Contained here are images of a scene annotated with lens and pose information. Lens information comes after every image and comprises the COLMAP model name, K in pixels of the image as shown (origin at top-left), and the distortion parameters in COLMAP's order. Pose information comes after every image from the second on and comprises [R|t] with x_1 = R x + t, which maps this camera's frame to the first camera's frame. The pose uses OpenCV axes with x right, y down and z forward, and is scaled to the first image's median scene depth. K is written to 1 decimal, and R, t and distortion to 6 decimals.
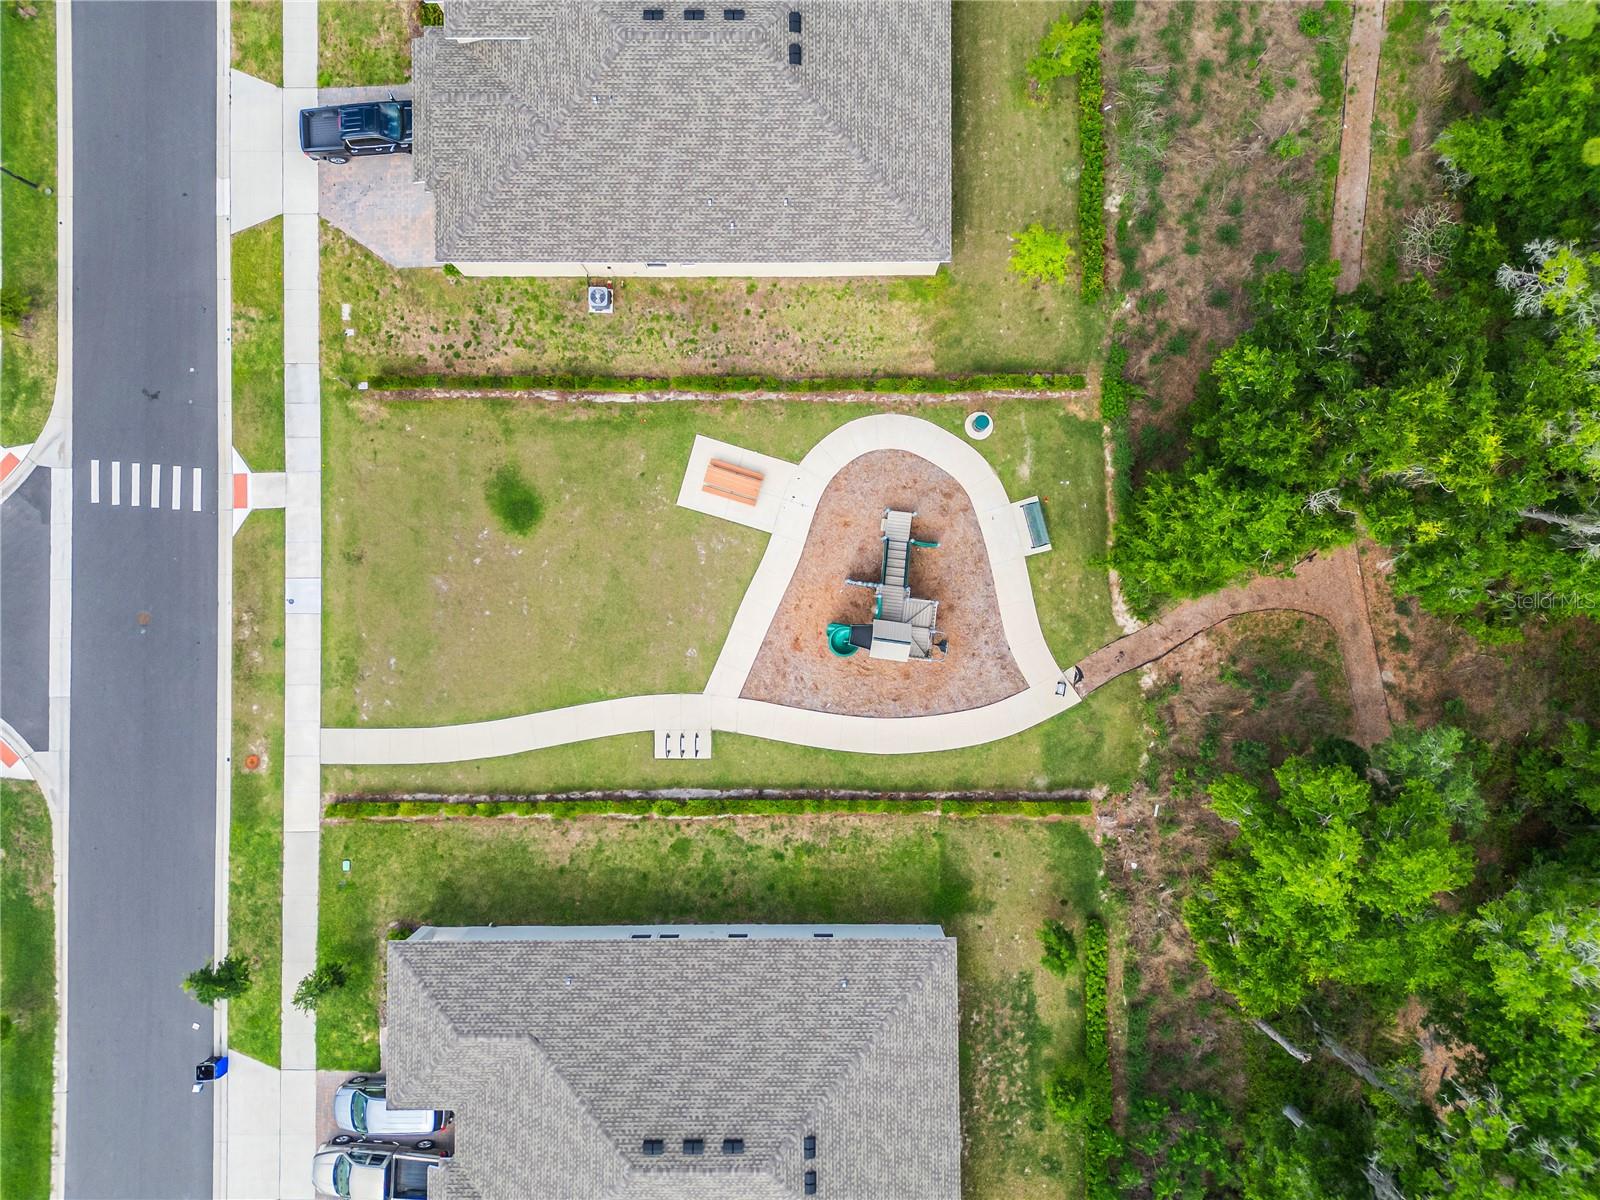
lens RADIAL K [[1131.5, 0, 811.5], [0, 1131.5, 601.0], [0, 0, 1]] dist [0.083626, -0.081207]
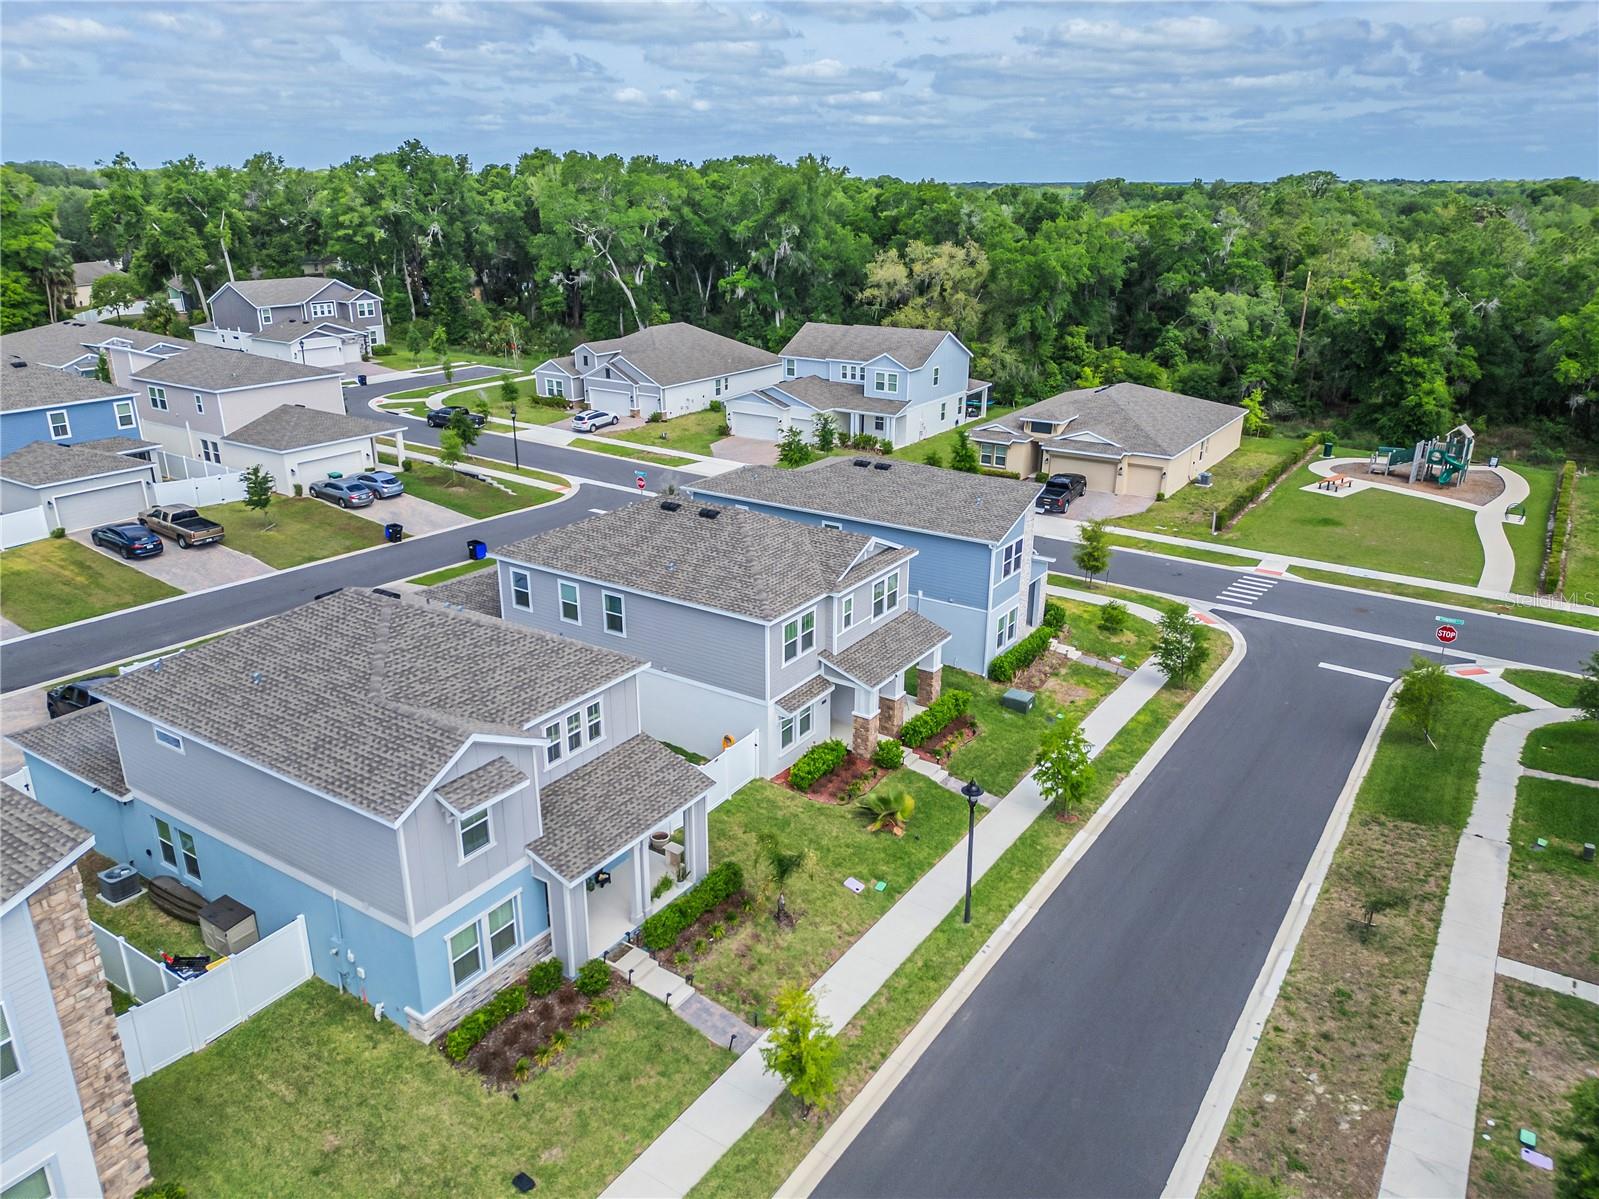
lens RADIAL K [[1130.8, 0, 811.0], [0, 1130.8, 600.5], [0, 0, 1]] dist [0.083626, -0.081207]
pose [[0.547359, -0.277299, 0.789622, -1.879207], [0.836219, 0.219211, -0.502677, 0.139677], [-0.033702, 0.935442, 0.351870, 0.579376]]
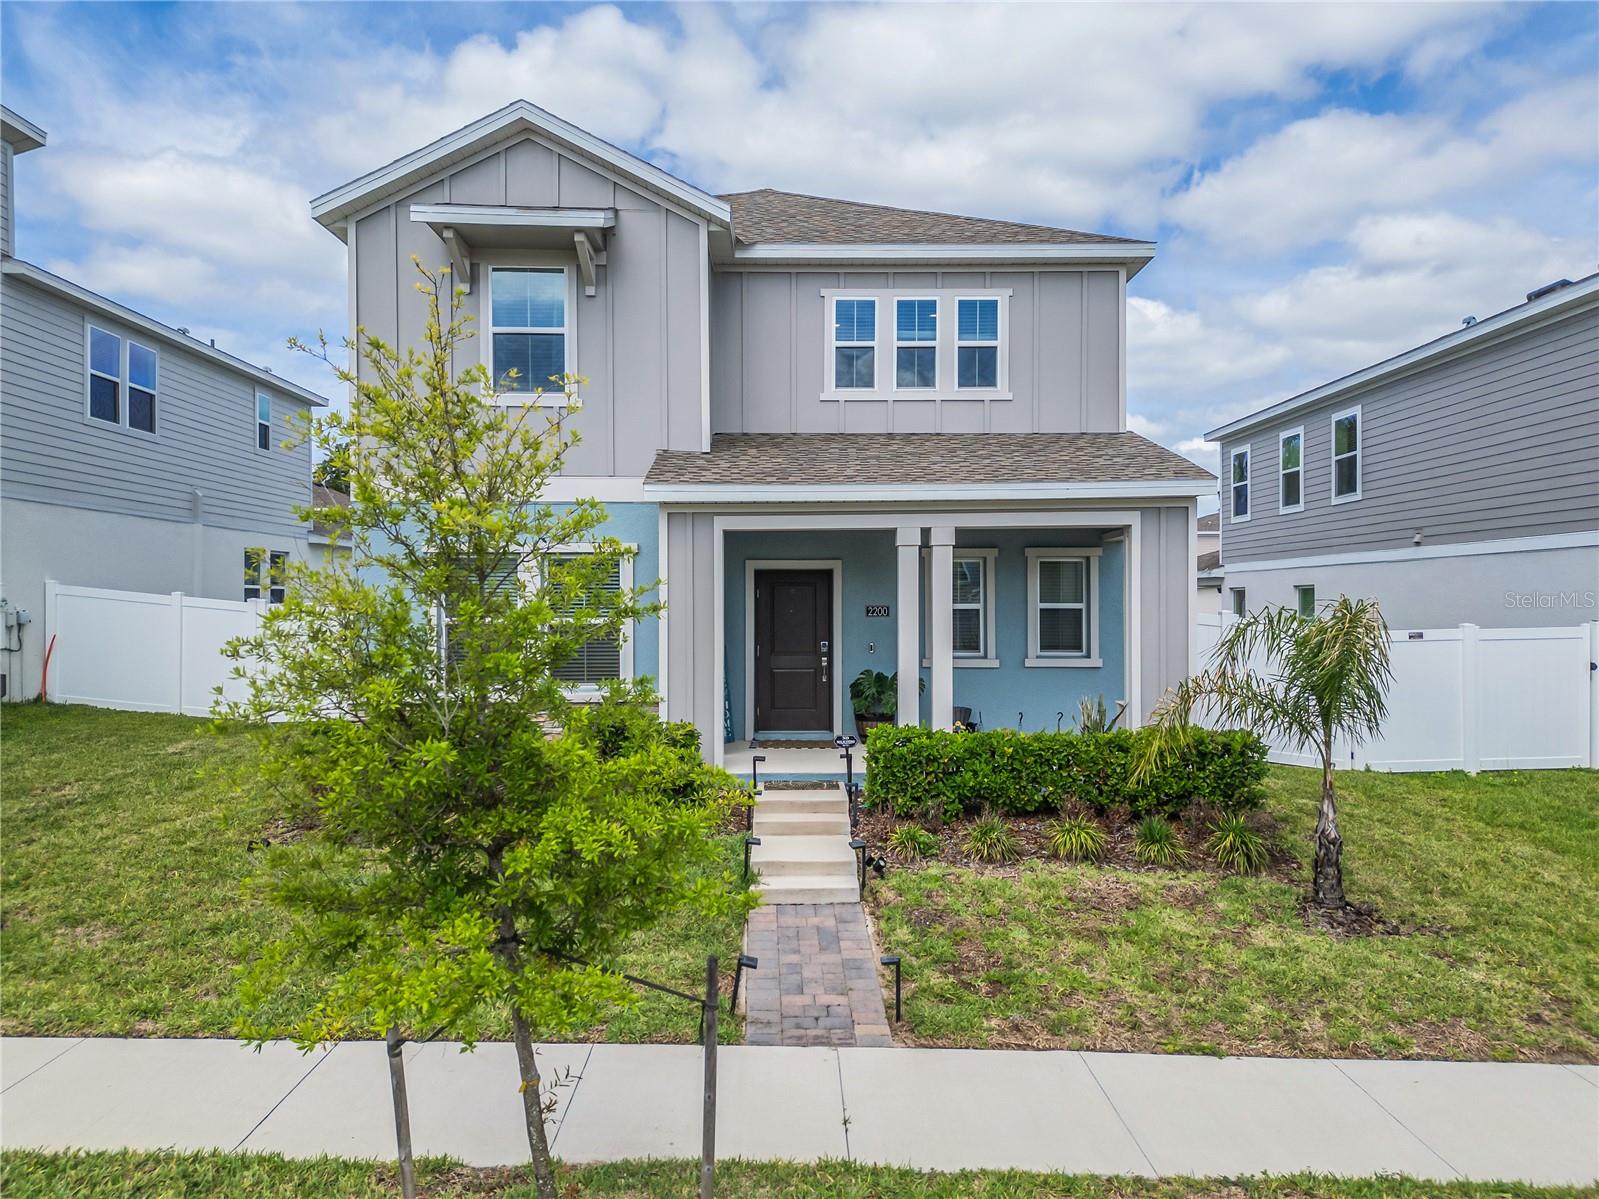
lens RADIAL K [[1130.8, 0, 811.0], [0, 1130.8, 600.5], [0, 0, 1]] dist [0.083626, -0.081207]
pose [[0.999733, 0.008410, 0.021518, -1.499149], [0.021305, 0.024662, -0.999469, 0.016294], [-0.008936, 0.999660, 0.024476, 0.938862]]
